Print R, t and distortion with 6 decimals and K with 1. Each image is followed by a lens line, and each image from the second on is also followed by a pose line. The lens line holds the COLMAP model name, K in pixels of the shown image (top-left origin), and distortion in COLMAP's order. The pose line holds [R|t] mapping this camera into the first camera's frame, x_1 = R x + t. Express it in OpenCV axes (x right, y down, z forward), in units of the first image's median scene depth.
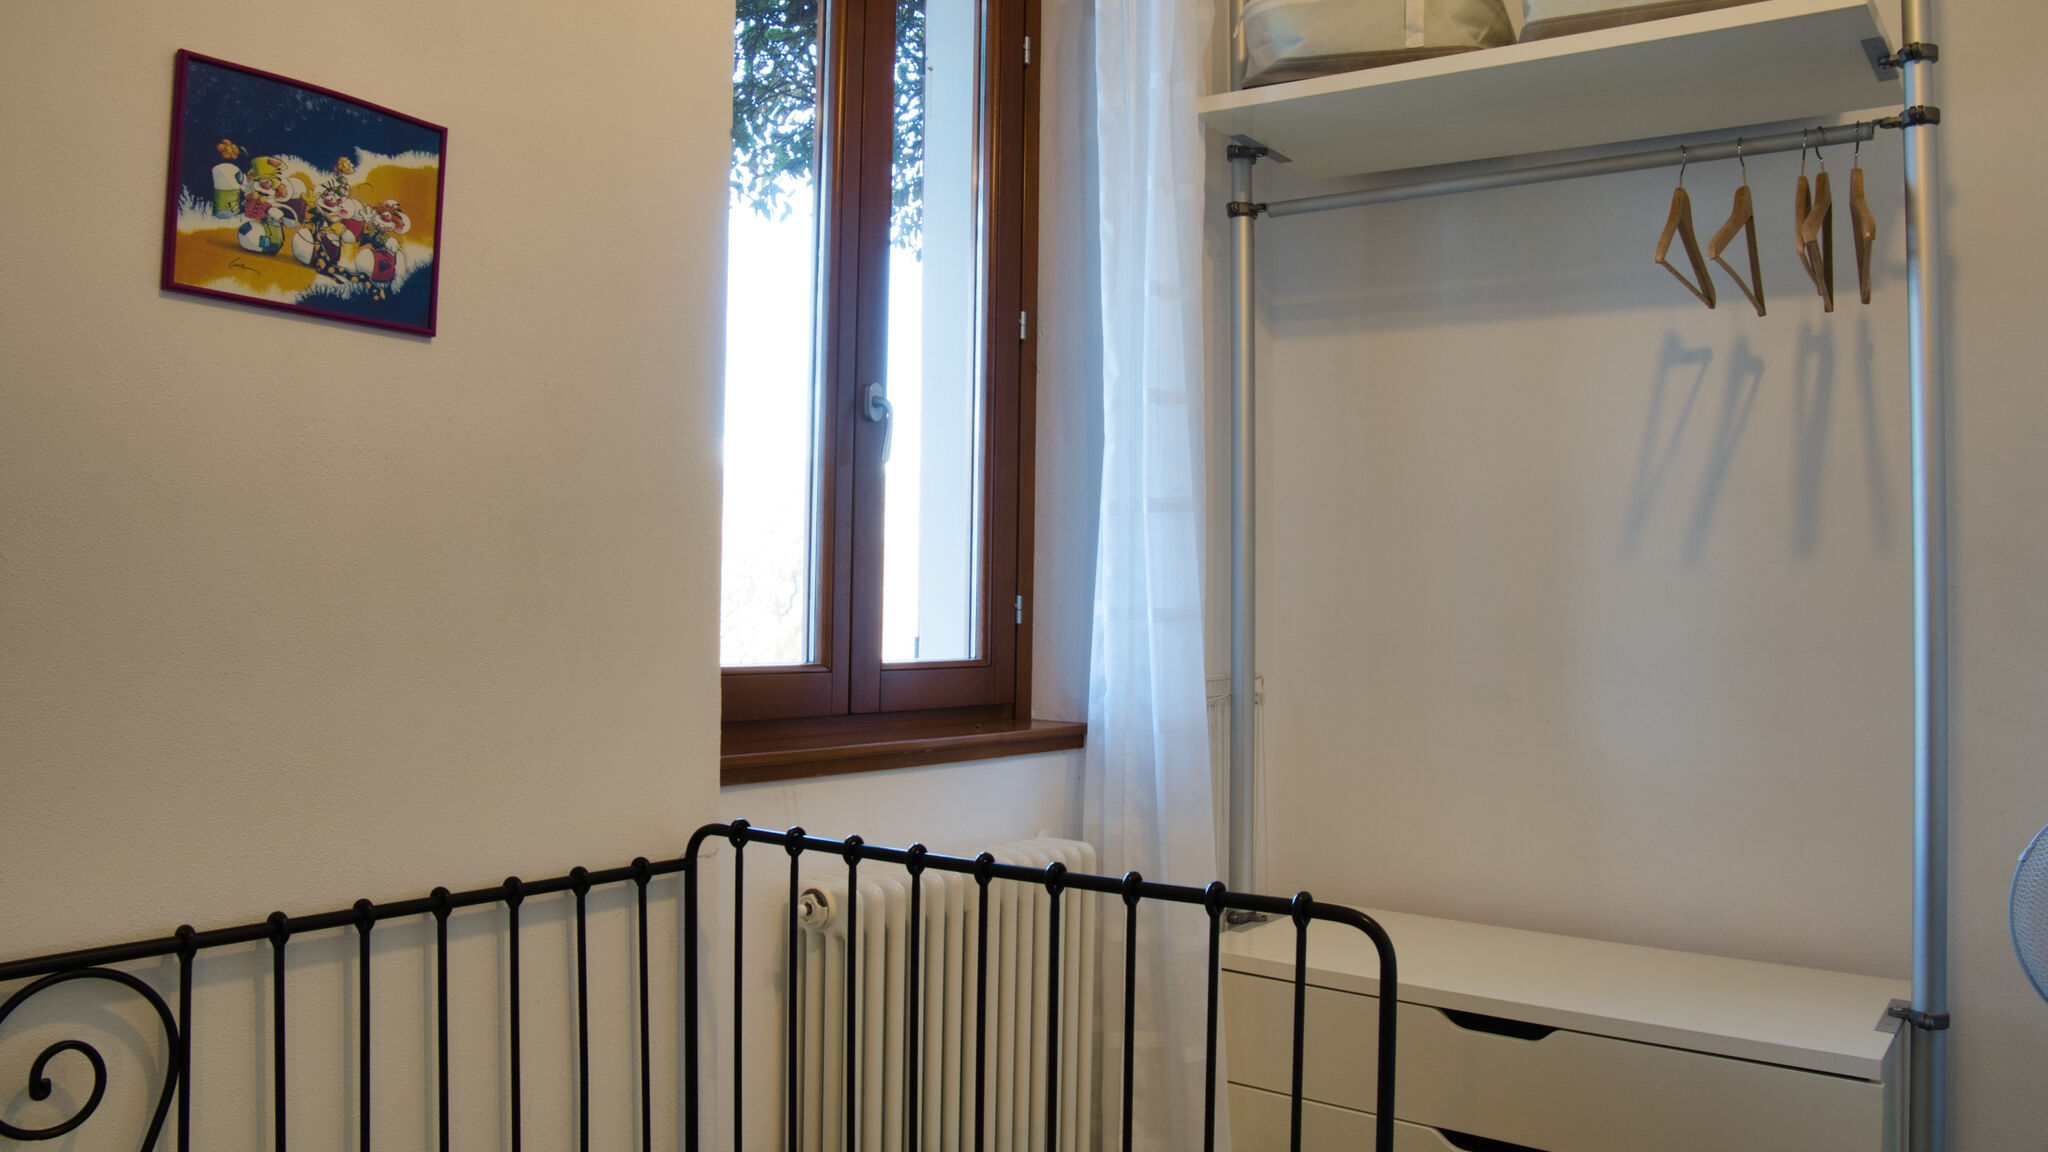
lens RADIAL K [[1543.5, 0, 1024.0], [0, 1543.5, 576.0], [0, 0, 1]] dist [-0.134247, 0.104677]
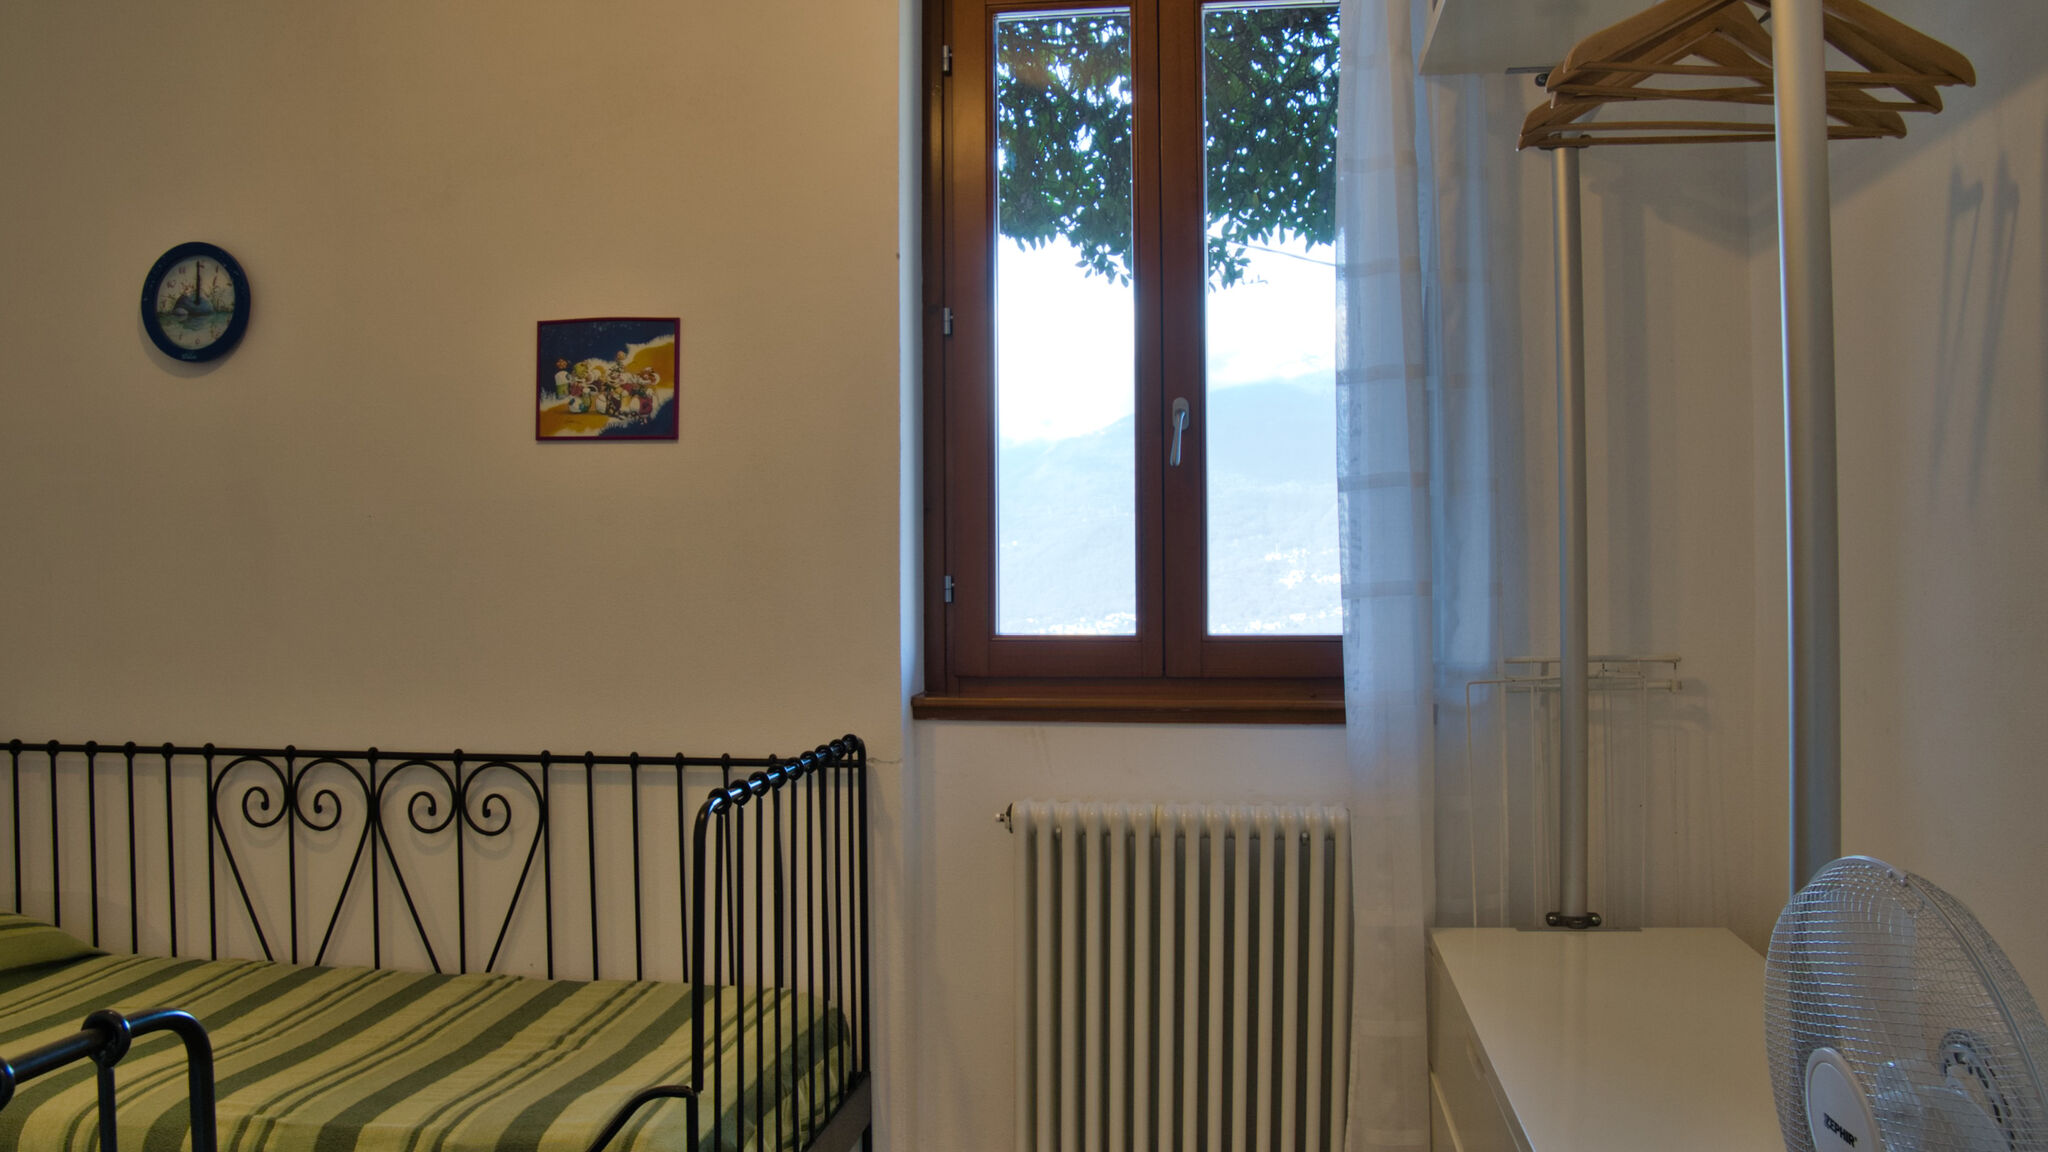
lens RADIAL K [[1543.5, 0, 1024.0], [0, 1543.5, 576.0], [0, 0, 1]] dist [-0.134247, 0.104677]
pose [[0.462967, -0.008971, -0.886330, 1.461356], [0.030140, 0.999530, 0.005627, 0.002475], [0.885863, -0.029319, 0.463019, 0.566734]]
